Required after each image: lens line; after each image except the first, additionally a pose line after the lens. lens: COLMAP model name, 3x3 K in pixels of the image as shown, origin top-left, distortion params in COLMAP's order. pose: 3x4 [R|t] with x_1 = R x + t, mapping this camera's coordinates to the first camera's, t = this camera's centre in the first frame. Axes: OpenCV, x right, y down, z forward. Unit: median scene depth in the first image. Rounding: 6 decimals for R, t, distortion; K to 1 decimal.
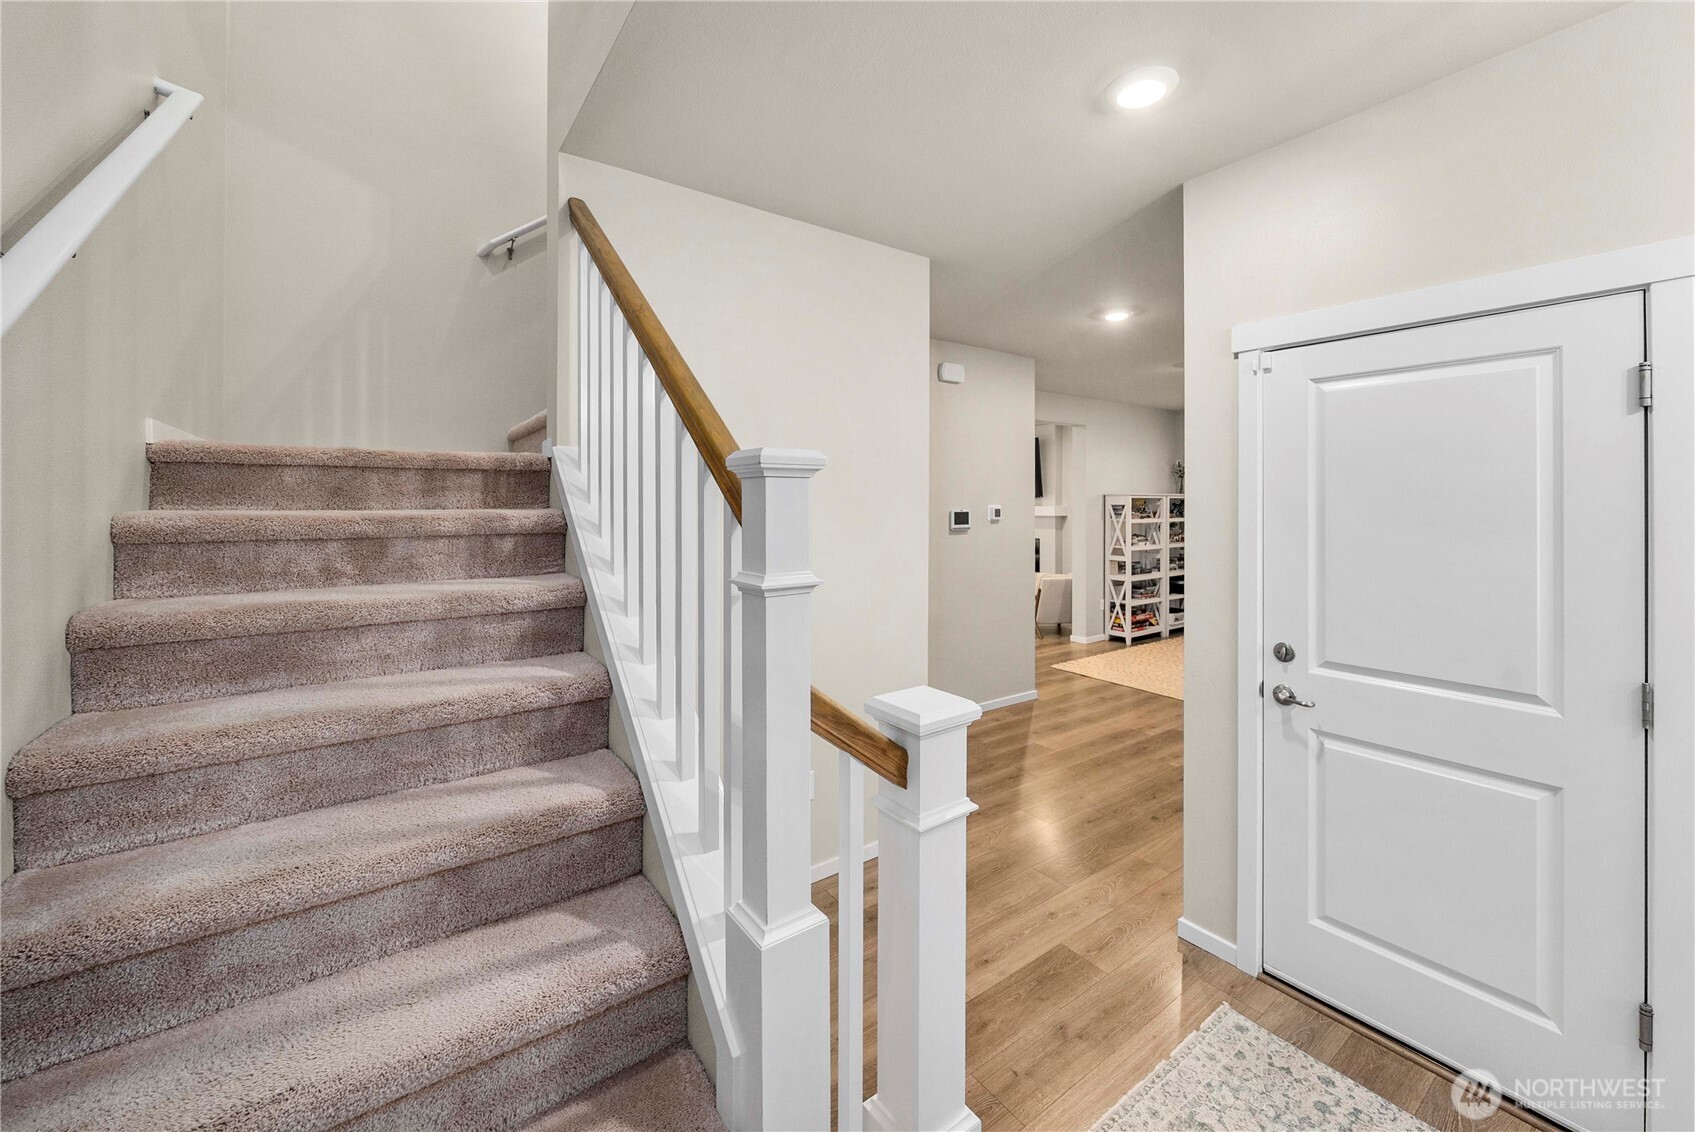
lens RADIAL K [[642.7, 0, 837.7], [0, 642.7, 517.4], [0, 0, 1]] dist [-0.004119, -0.000465]
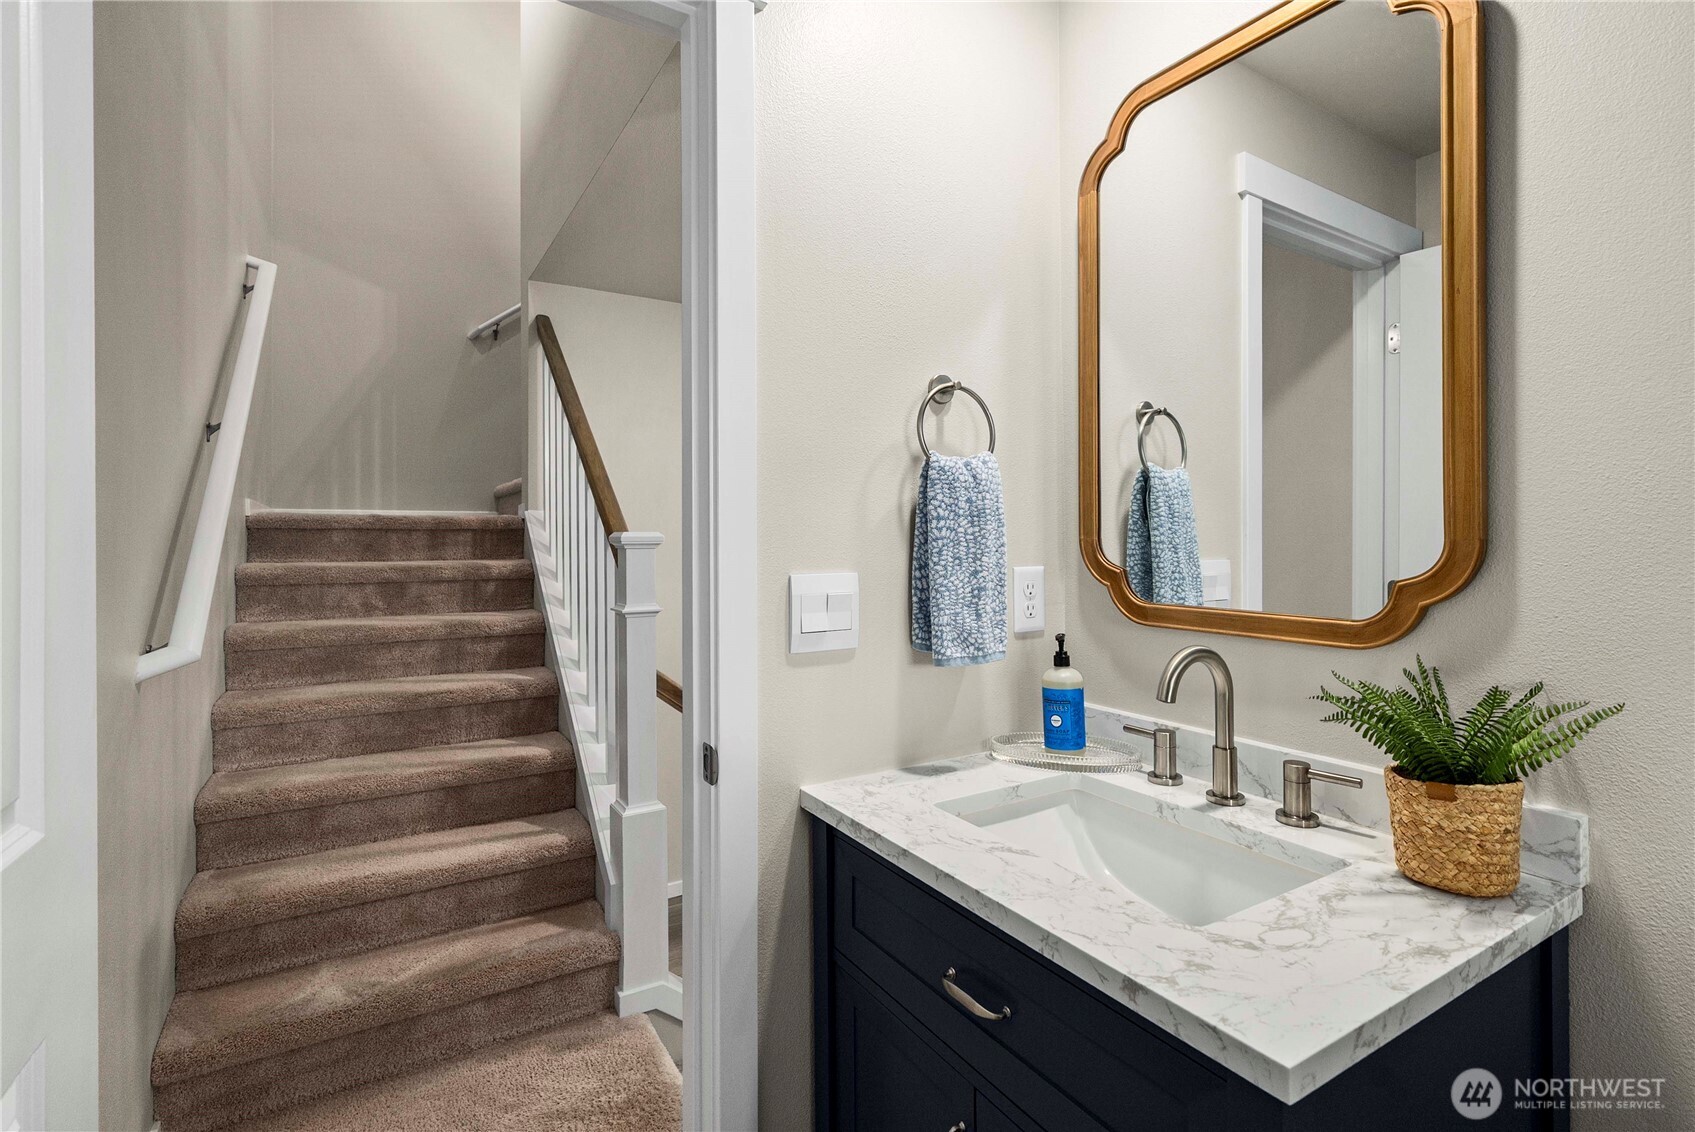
lens RADIAL K [[804.8, 0, 844.1], [0, 804.8, 561.6], [0, 0, 1]] dist [0.000540, -0.000942]
pose [[0.997088, 0.001915, -0.076240, 0.424316], [-0.001239, 0.999960, 0.008913, -0.032861], [0.076254, -0.008792, 0.997050, -0.749244]]
